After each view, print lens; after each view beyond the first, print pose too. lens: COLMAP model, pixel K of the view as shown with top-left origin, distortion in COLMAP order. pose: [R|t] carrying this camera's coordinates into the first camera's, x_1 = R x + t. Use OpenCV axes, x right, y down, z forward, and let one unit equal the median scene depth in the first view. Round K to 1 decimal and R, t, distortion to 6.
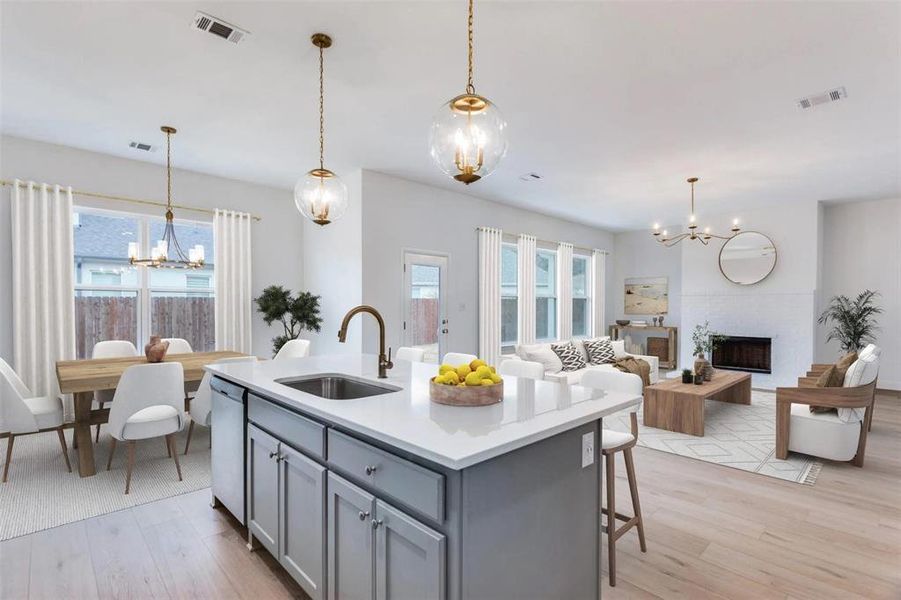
lens RADIAL K [[426.5, 0, 448.6], [0, 426.5, 306.7], [0, 0, 1]] dist [0.009069, -0.002023]
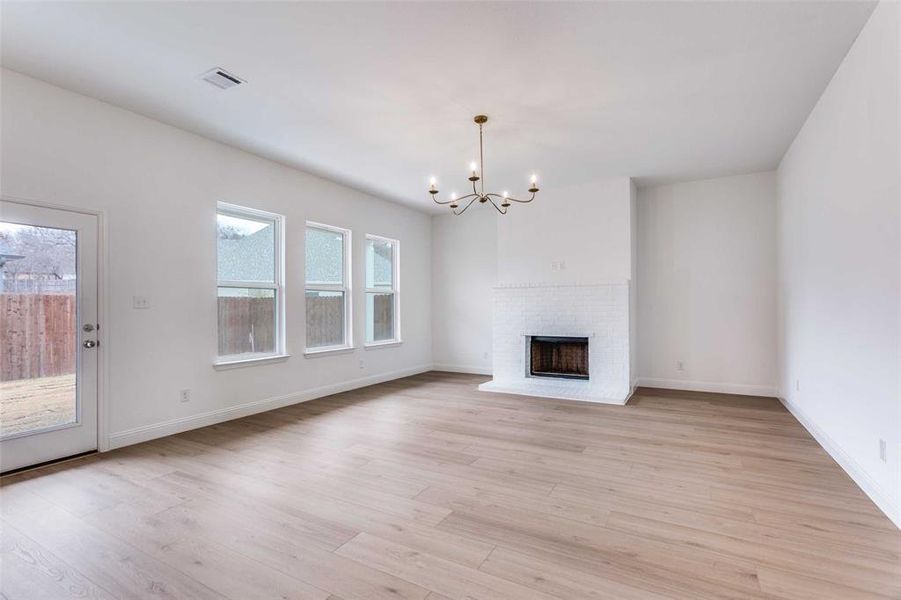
lens RADIAL K [[426.5, 0, 451.8], [0, 426.5, 300.1], [0, 0, 1]] dist [0.009069, -0.002023]
pose [[0.956008, -0.004852, 0.293300, 0.253941], [0.011252, 0.999734, -0.020138, 0.013929], [-0.293125, 0.022552, 0.955808, 0.277795]]
